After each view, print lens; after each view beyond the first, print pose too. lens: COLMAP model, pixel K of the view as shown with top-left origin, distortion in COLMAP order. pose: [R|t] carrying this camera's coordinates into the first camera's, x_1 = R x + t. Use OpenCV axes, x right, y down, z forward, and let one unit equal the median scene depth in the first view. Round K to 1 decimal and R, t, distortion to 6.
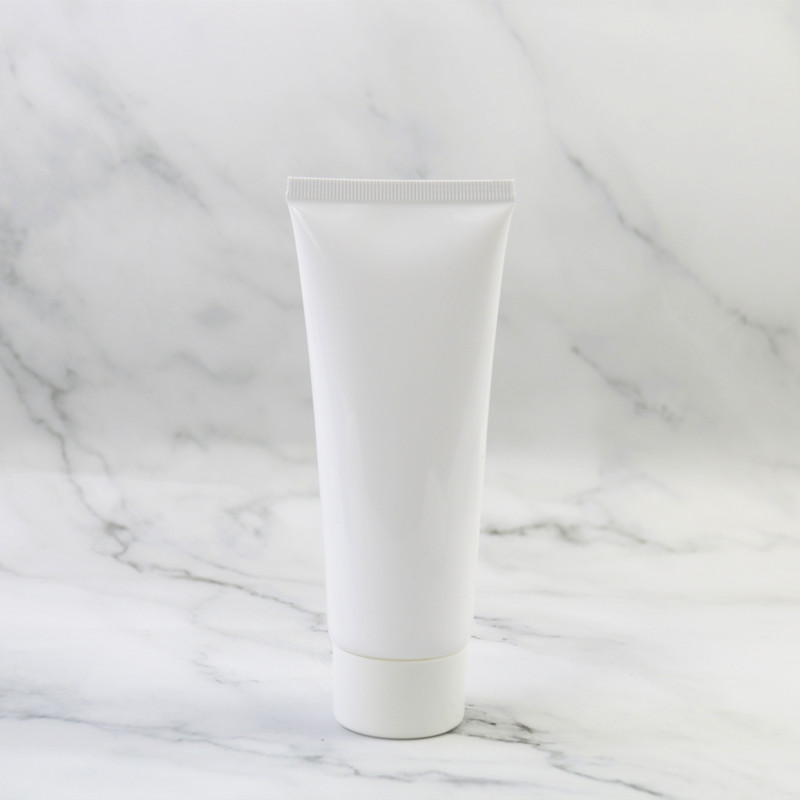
lens RADIAL K [[2032.9, 0, 394.4], [0, 2032.9, 401.8], [0, 0, 1]] dist [0.098029, 0.000000]
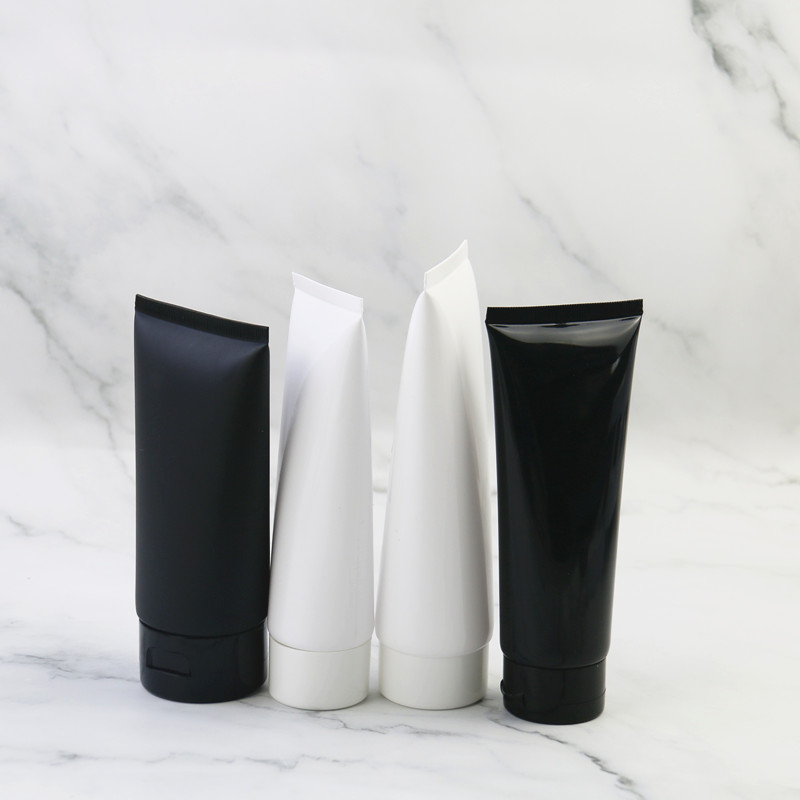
lens RADIAL K [[2032.9, 0, 405.5], [0, 2032.9, 396.7], [0, 0, 1]] dist [0.098029, 0.000000]
pose [[0.999992, -0.001353, 0.003681, 0.011790], [0.001040, 0.996476, 0.083874, -0.103538], [-0.003781, -0.083869, 0.996470, -0.230577]]
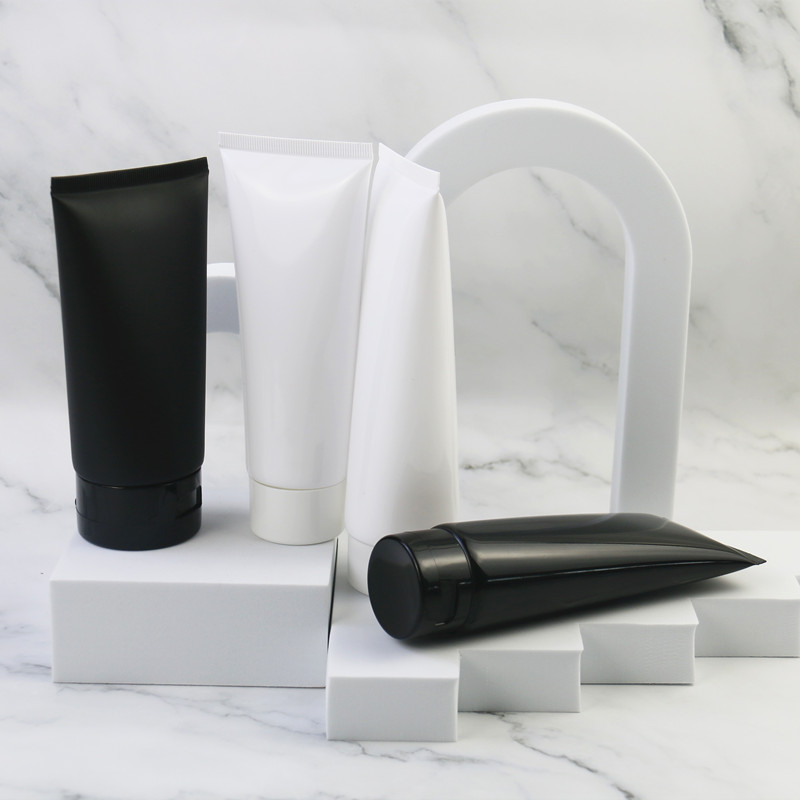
lens RADIAL K [[1639.8, 0, 420.1], [0, 1639.8, 402.1], [0, 0, 1]] dist [0.016877, 0.000000]
pose [[0.999759, -0.001727, 0.021868, -0.003466], [-0.001686, 0.987901, 0.155074, -0.137689], [-0.021871, -0.155073, 0.987661, 0.000218]]
